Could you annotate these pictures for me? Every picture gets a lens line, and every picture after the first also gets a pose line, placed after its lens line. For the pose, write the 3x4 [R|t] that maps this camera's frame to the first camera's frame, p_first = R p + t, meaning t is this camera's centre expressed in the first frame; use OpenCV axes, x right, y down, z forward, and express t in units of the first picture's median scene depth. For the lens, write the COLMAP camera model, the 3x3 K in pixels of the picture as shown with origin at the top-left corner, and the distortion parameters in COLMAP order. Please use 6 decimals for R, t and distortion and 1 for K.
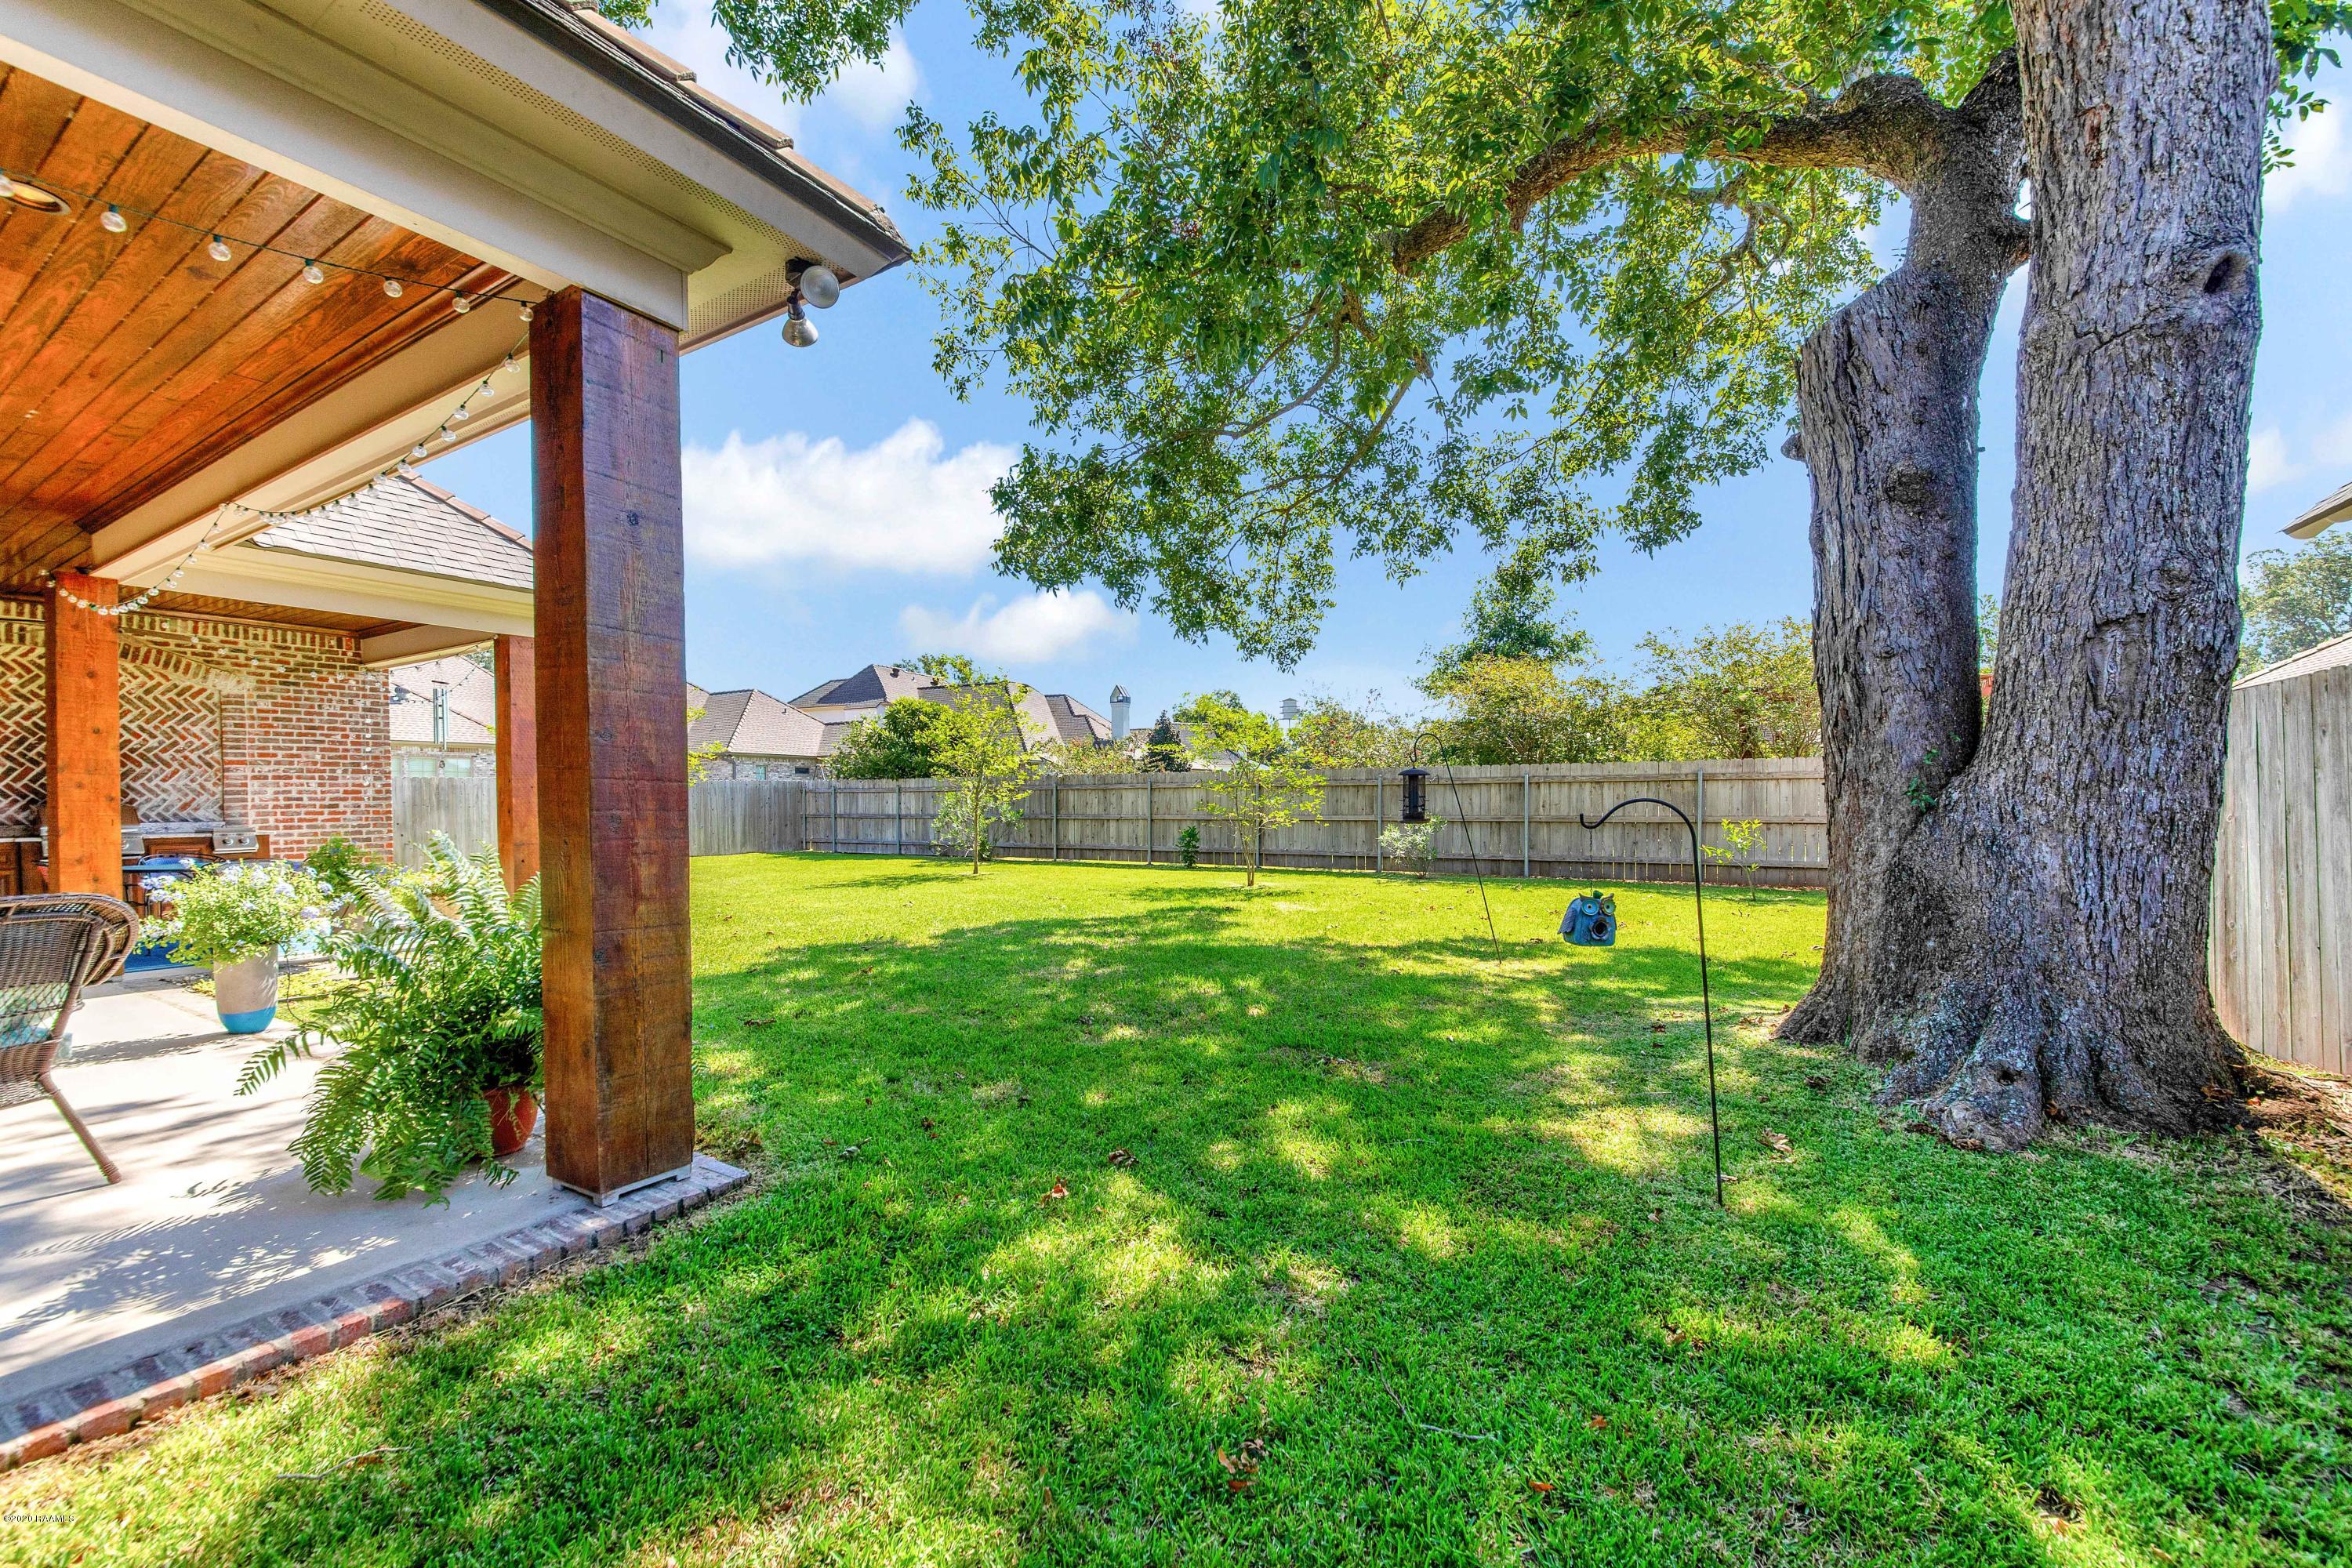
lens RADIAL K [[963.9, 0, 1172.1], [0, 963.9, 815.5], [0, 0, 1]] dist [-0.001071, -0.005622]
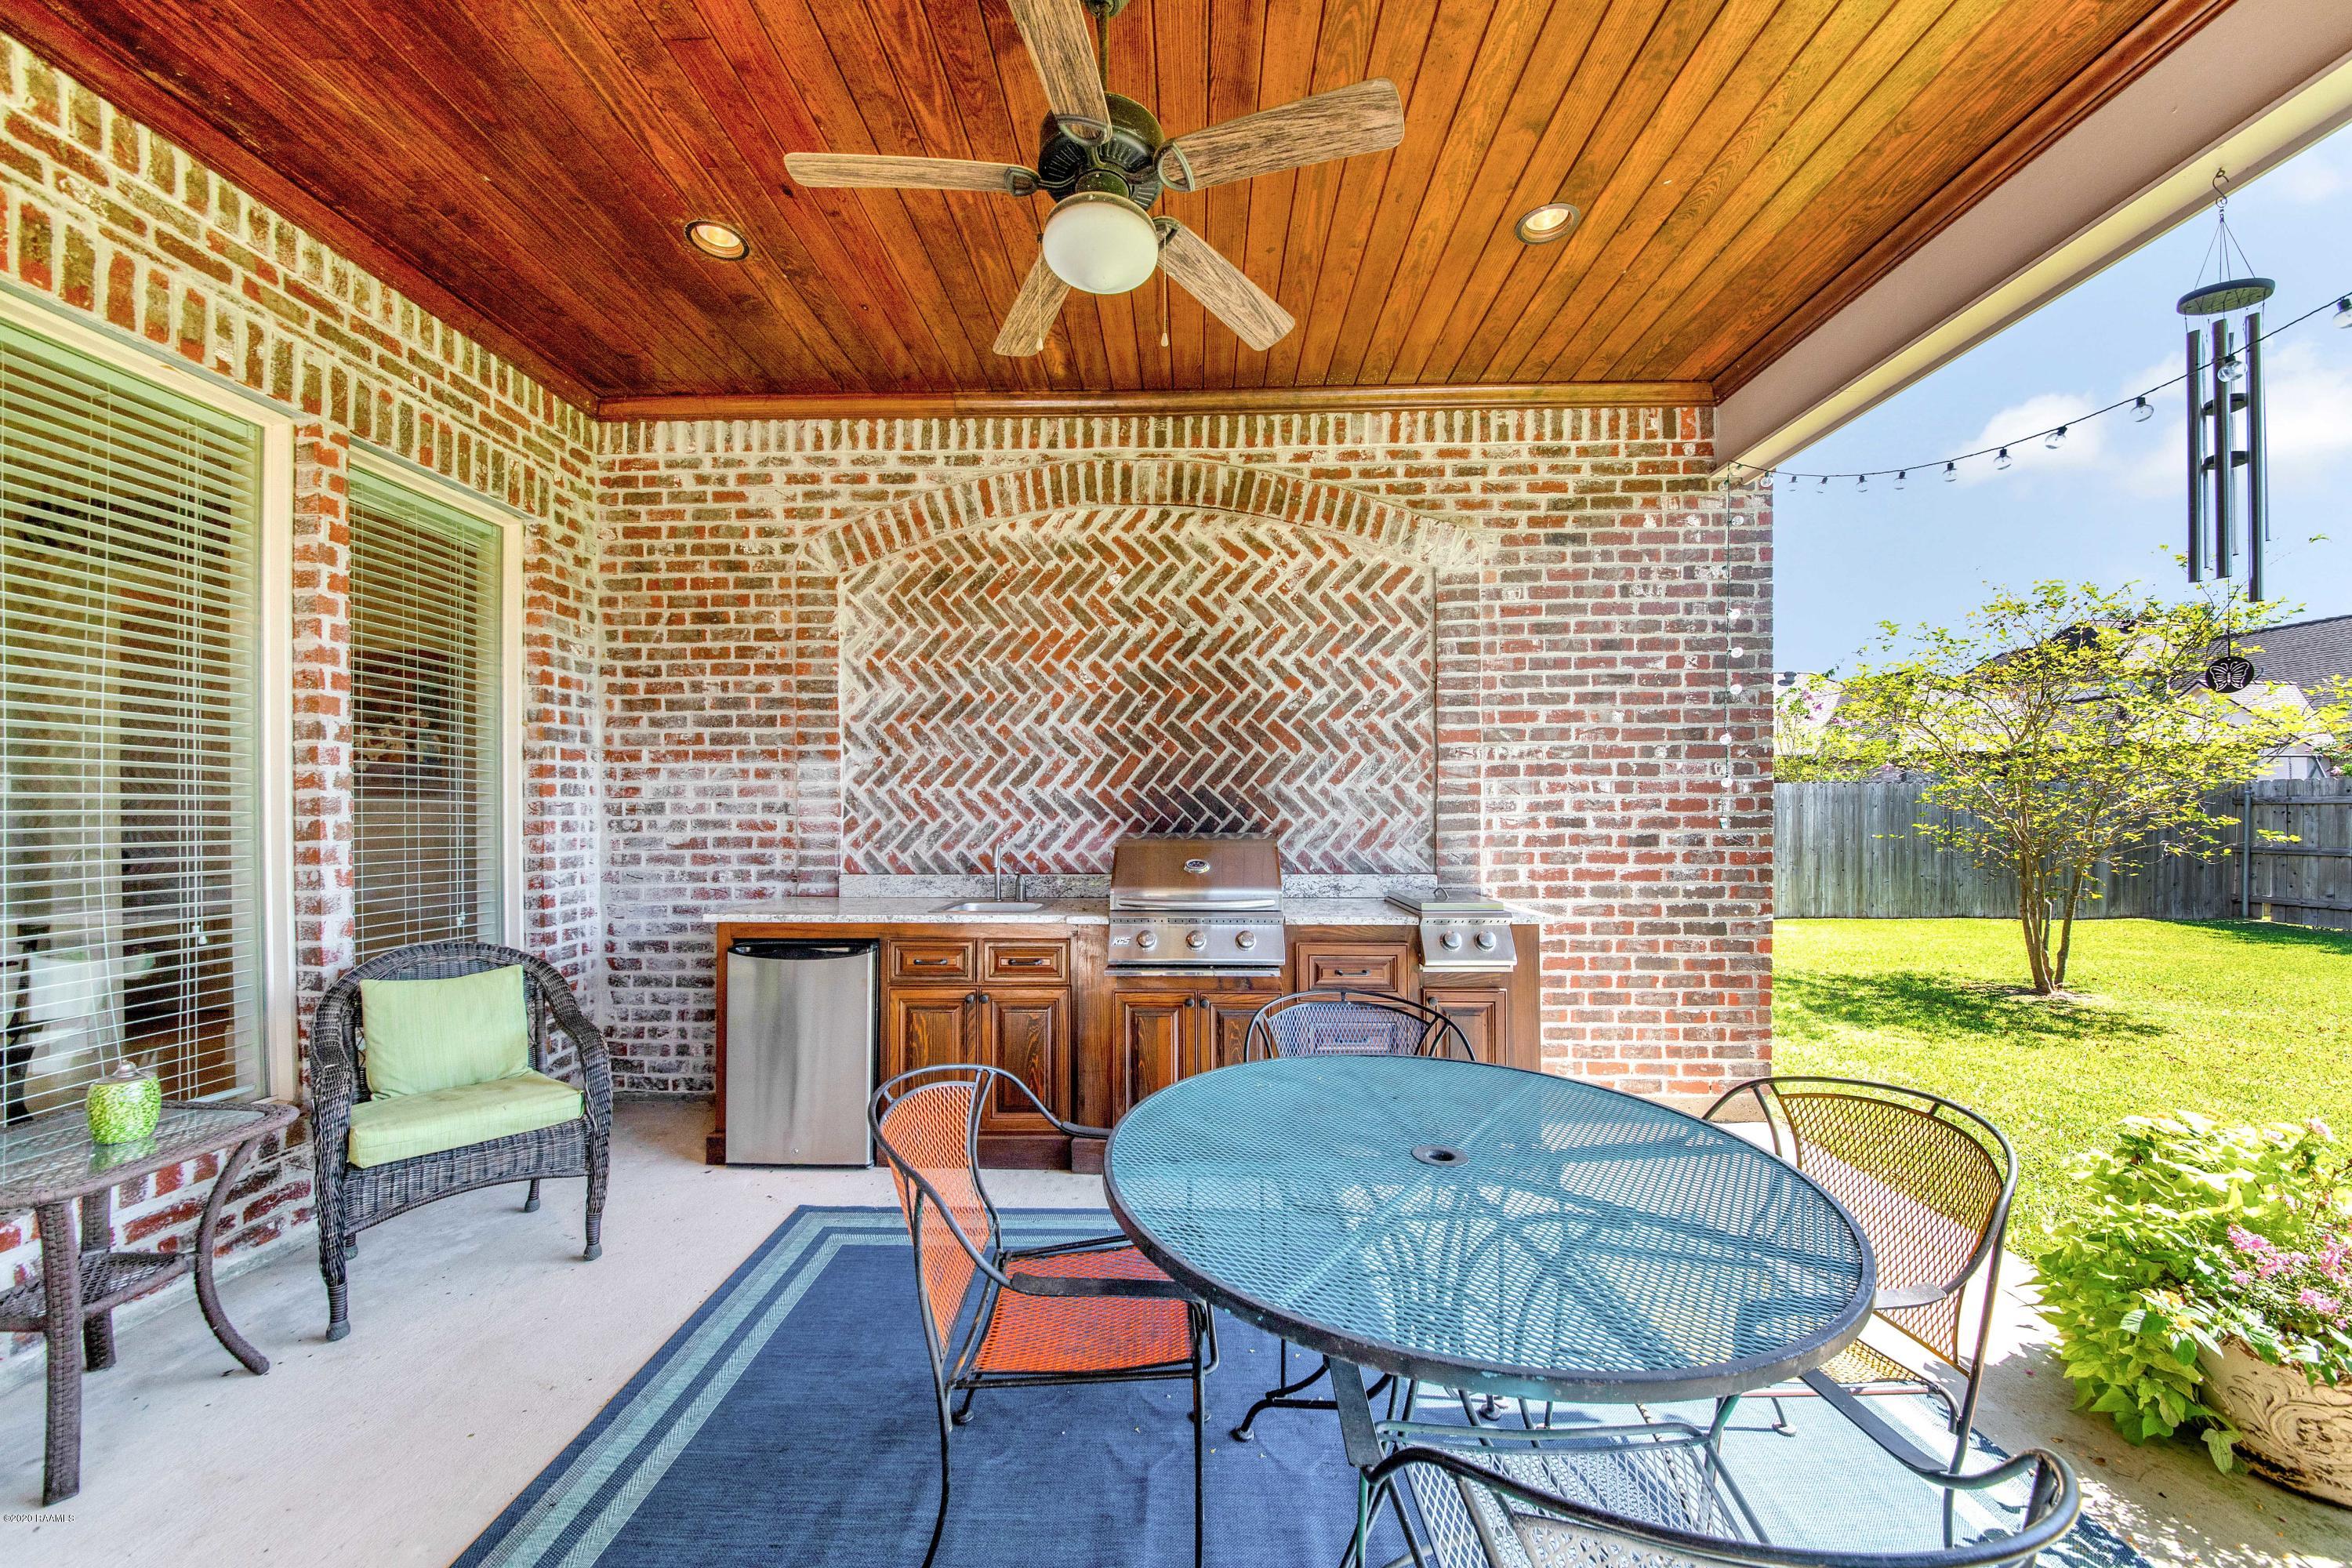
lens RADIAL K [[837.6, 0, 1170.6], [0, 837.6, 822.5], [0, 0, 1]] dist [0.036765, -0.000119]
pose [[0.500739, 0.008150, -0.865560, -0.749949], [-0.018166, 0.999834, -0.001096, -0.014894], [0.865408, 0.016273, 0.500804, 0.733991]]
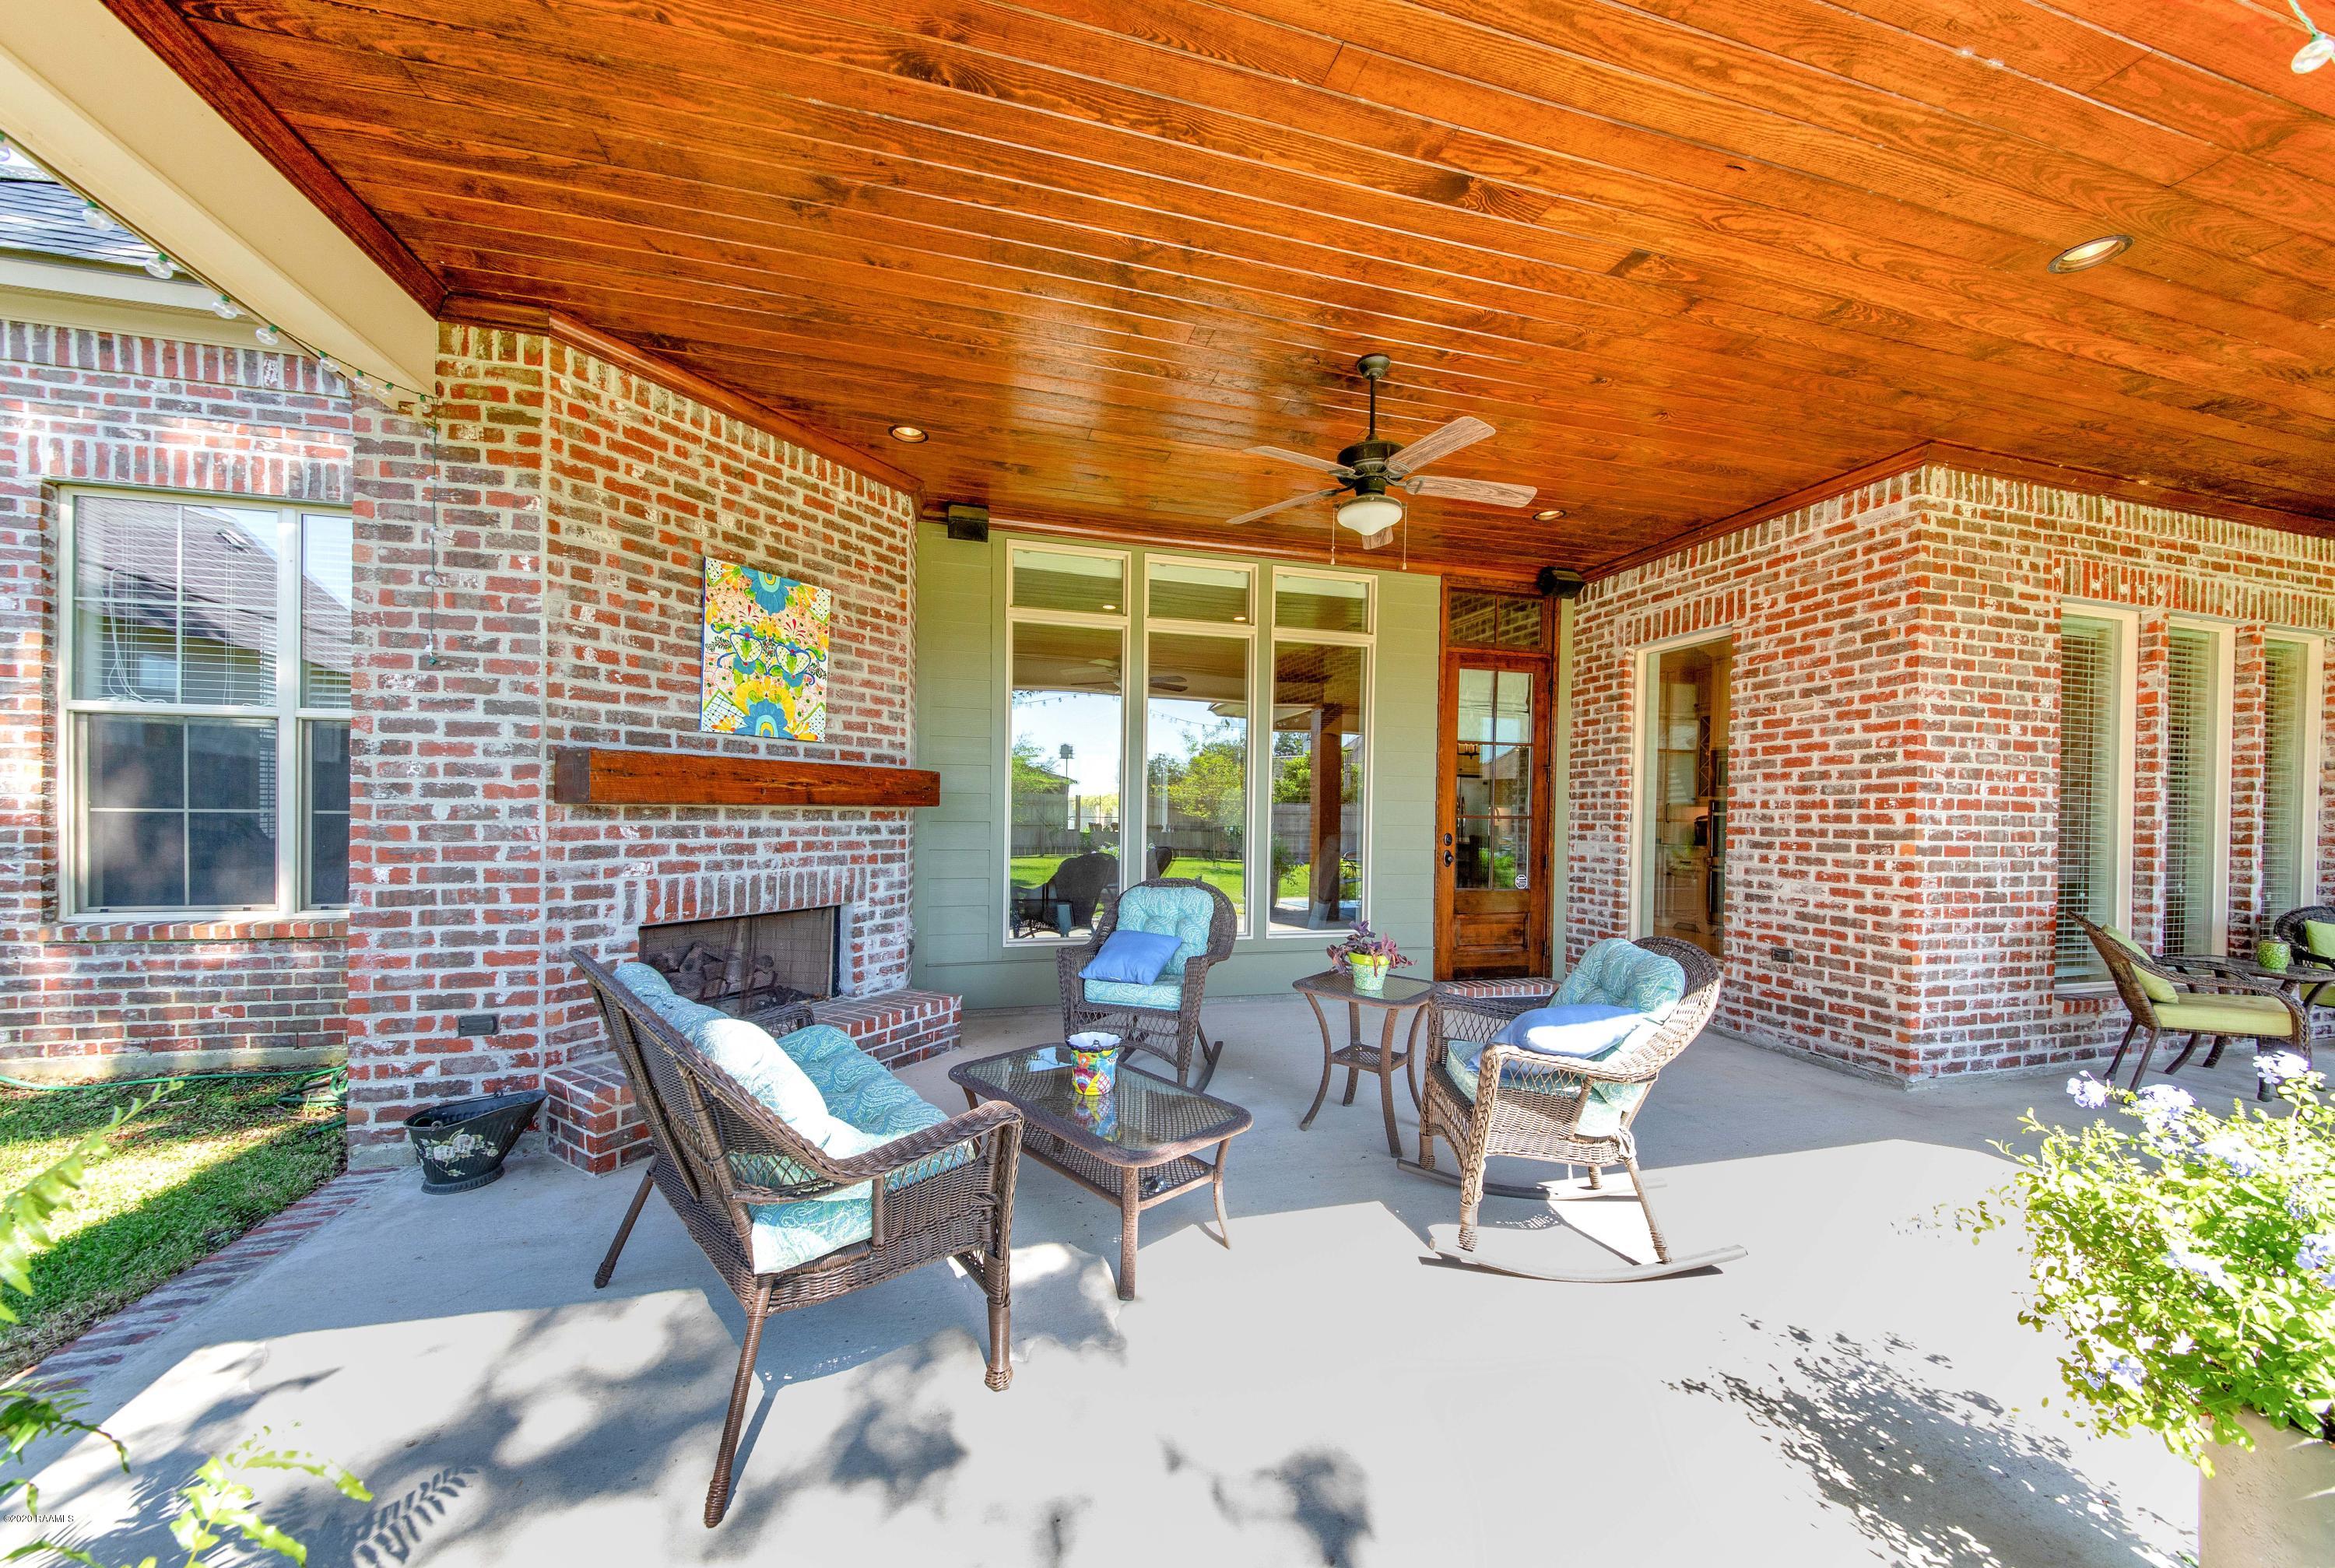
lens RADIAL K [[795.9, 0, 1165.5], [0, 795.9, 816.7], [0, 0, 1]] dist [0.009716, -0.005838]
pose [[-0.697593, 0.002250, -0.716491, -0.311807], [-0.024624, 0.999329, 0.027113, -0.018348], [0.716071, 0.036556, -0.697069, 0.494876]]
